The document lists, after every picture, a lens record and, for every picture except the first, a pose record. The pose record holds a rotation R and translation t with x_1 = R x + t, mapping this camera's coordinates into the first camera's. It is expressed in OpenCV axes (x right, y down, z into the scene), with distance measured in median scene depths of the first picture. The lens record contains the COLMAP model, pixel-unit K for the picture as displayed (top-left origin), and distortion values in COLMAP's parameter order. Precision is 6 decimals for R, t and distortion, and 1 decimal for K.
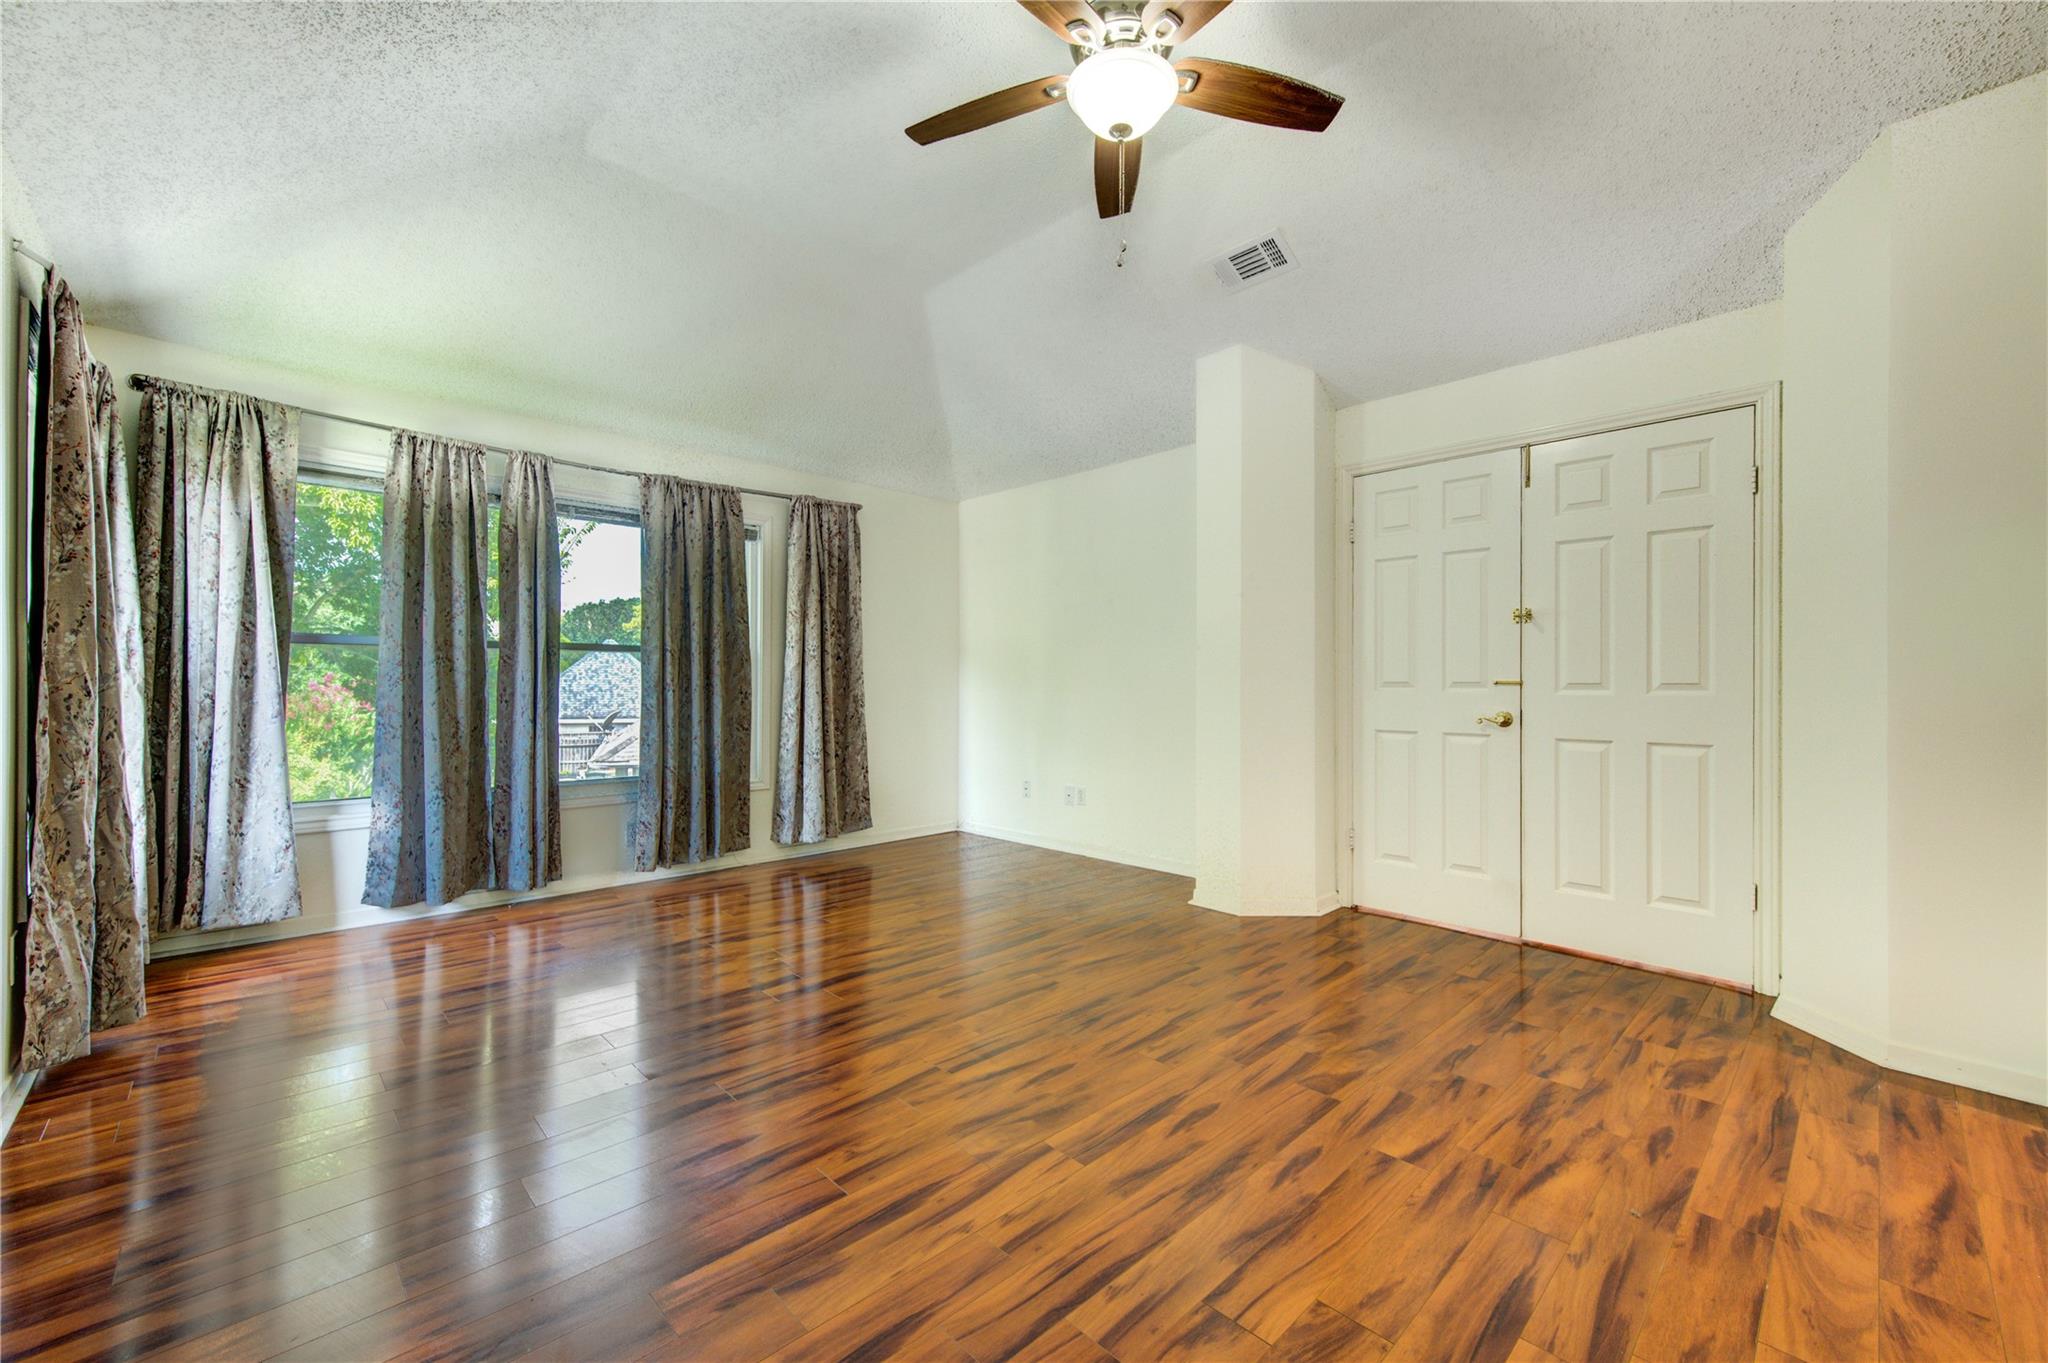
lens RADIAL K [[843.6, 0, 1009.7], [0, 843.6, 685.5], [0, 0, 1]] dist [0.002306, 0.000117]
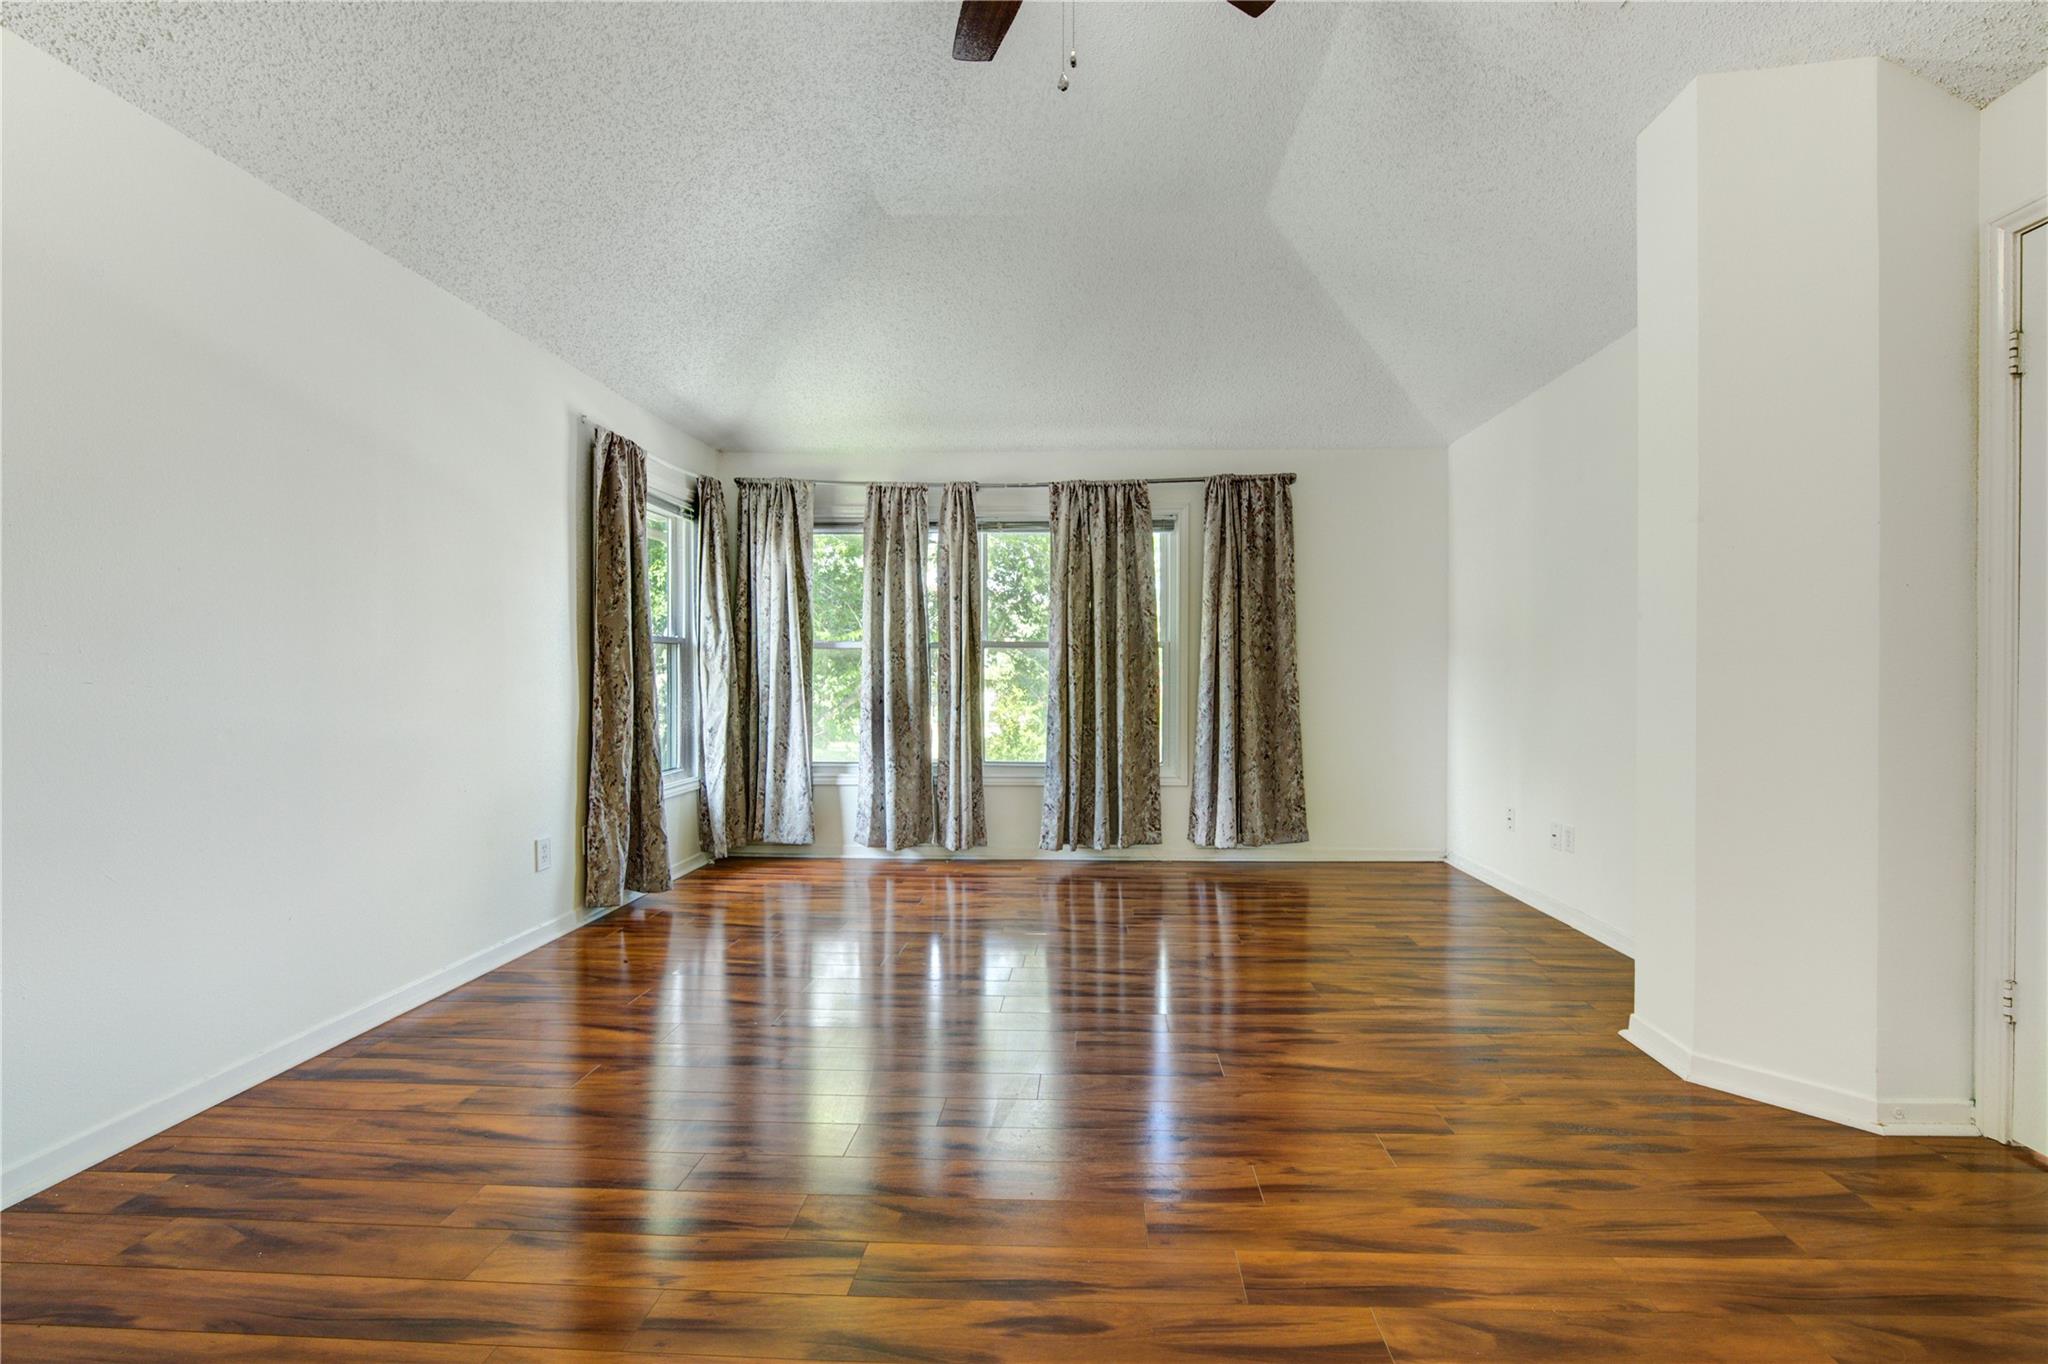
lens RADIAL K [[825.2, 0, 1034.0], [0, 825.2, 686.6], [0, 0, 1]] dist [0.000962, -0.004381]
pose [[0.689813, 0.006565, -0.723958, 0.345316], [-0.000281, 0.999961, 0.008801, 0.000567], [0.723987, -0.005868, 0.689788, 0.276033]]
